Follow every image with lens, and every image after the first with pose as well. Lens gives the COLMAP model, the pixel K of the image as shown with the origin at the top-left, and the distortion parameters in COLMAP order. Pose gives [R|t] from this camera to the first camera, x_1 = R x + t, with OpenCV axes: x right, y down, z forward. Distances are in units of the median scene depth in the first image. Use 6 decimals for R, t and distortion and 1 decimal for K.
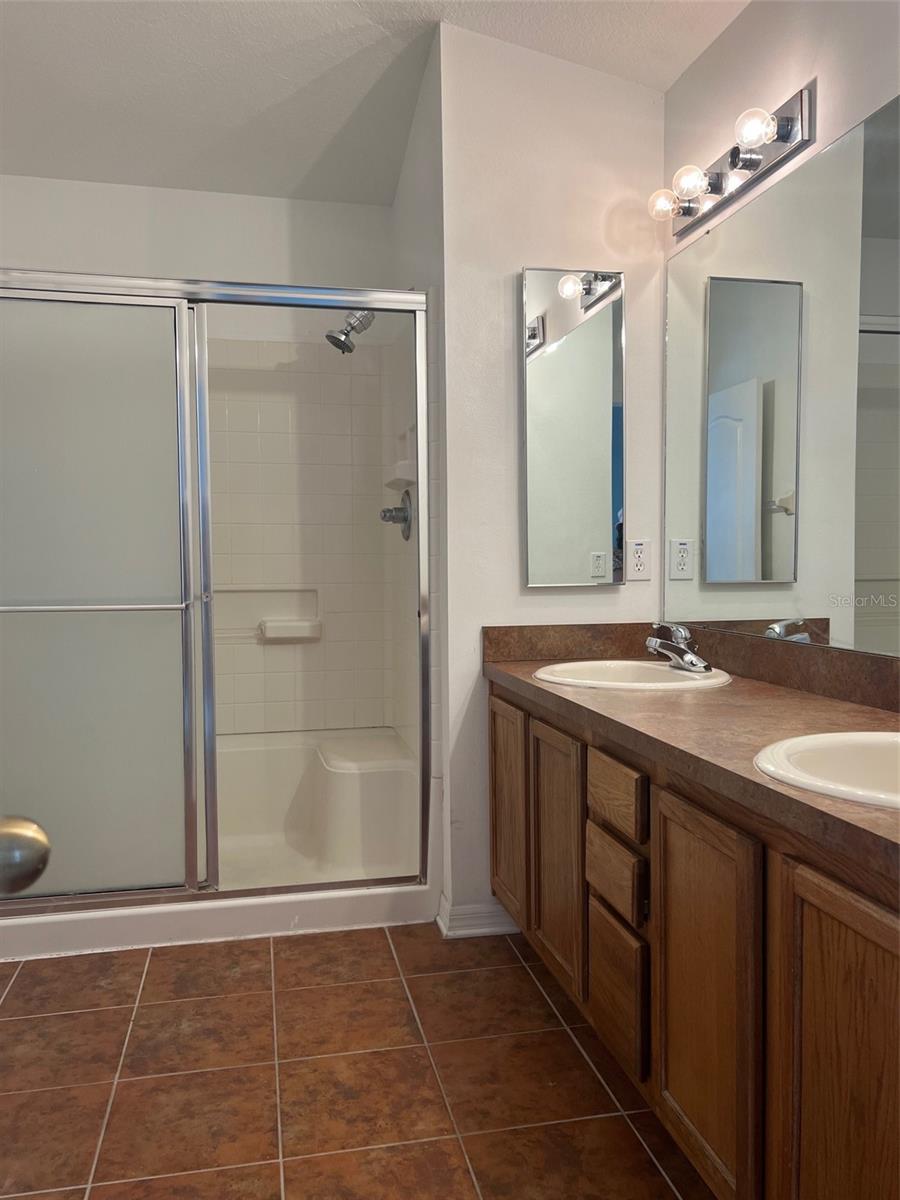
lens RADIAL K [[901.4, 0, 435.2], [0, 901.4, 607.7], [0, 0, 1]] dist [0.058325, -0.069146]
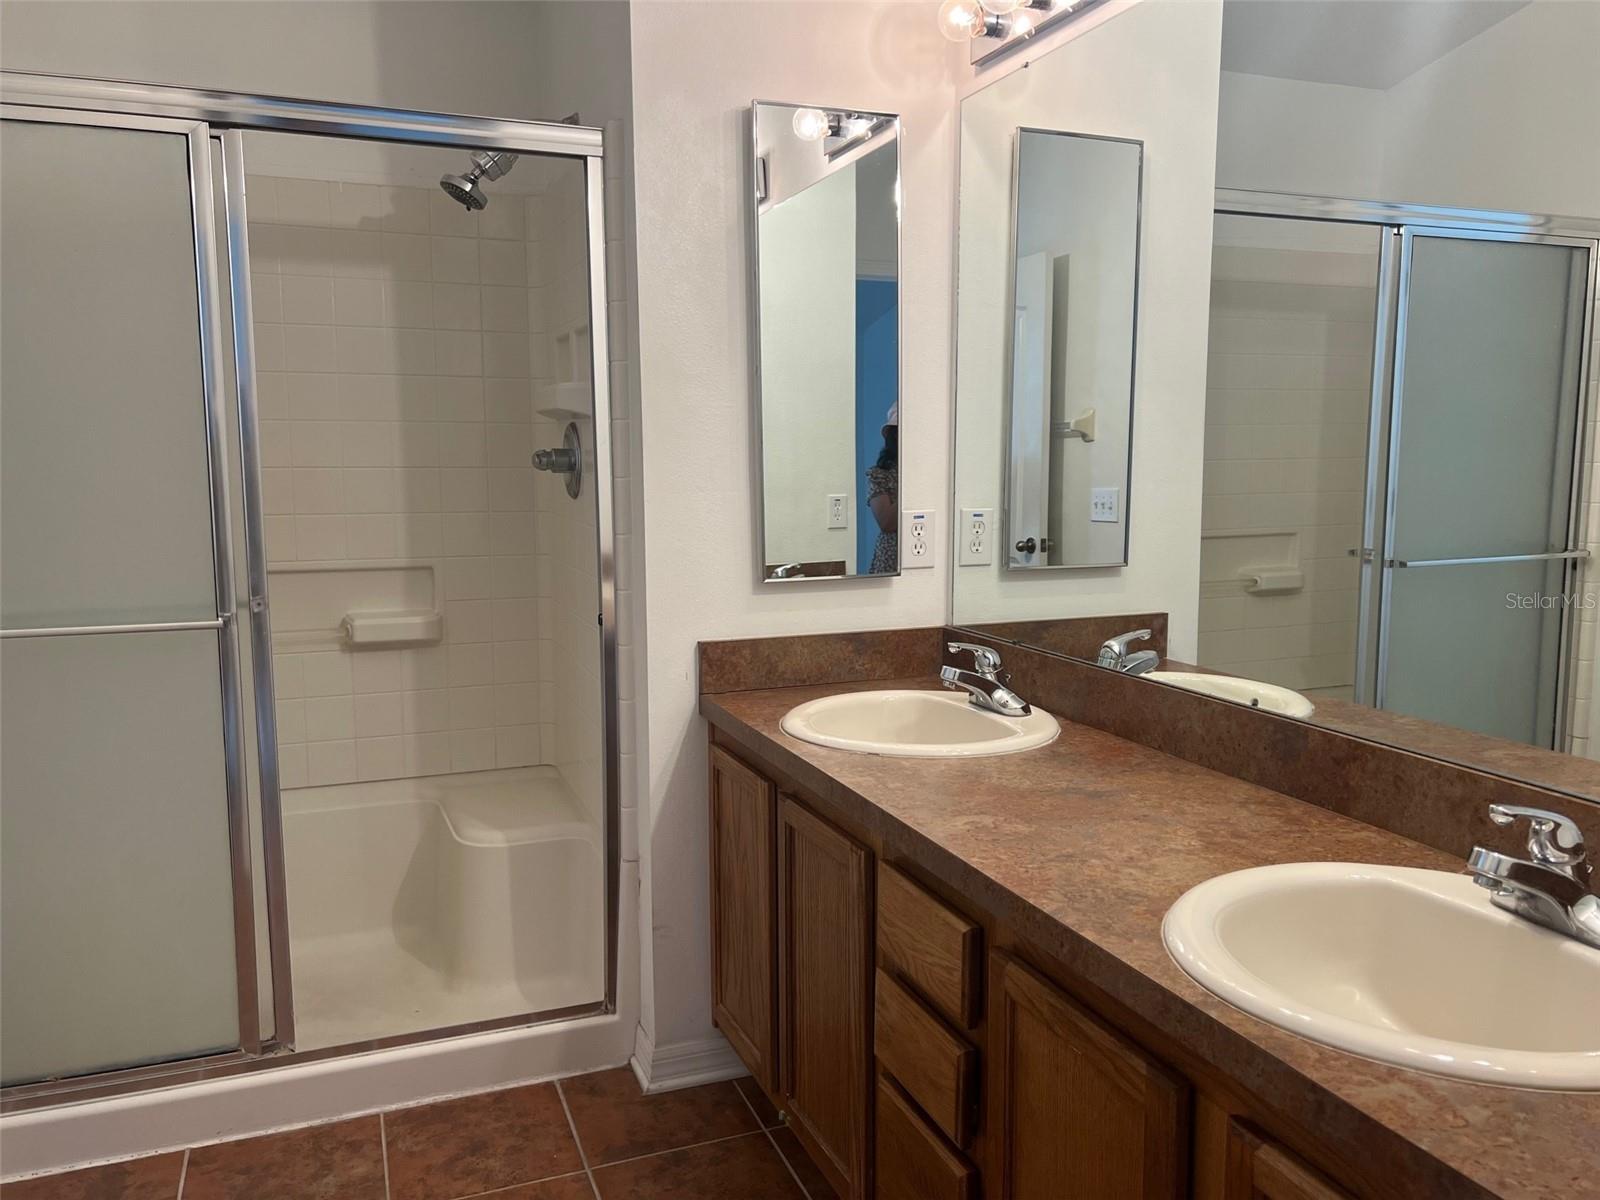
lens RADIAL K [[1205.0, 0, 794.1], [0, 1205.0, 604.3], [0, 0, 1]] dist [0.060040, -0.070657]
pose [[0.985384, -0.017063, 0.169493, -0.030293], [0.005347, 0.997579, 0.069338, -0.073572], [-0.170265, -0.067418, 0.983089, 0.108377]]
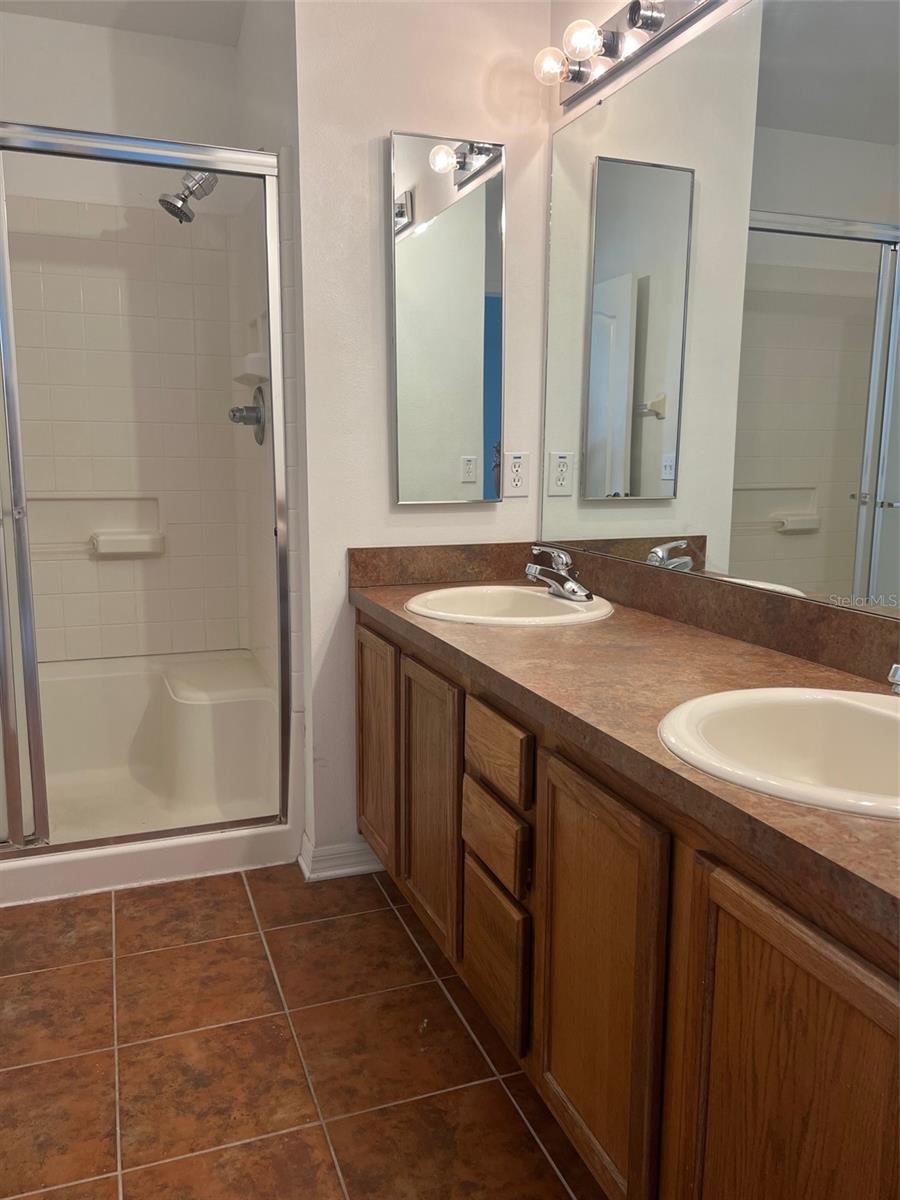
lens RADIAL K [[903.8, 0, 435.2], [0, 903.8, 595.1], [0, 0, 1]] dist [0.060040, -0.070657]
pose [[0.988688, -0.010544, 0.149617, 0.004049], [-0.005505, 0.994303, 0.106449, -0.030466], [-0.149887, -0.106069, 0.982997, 0.099301]]
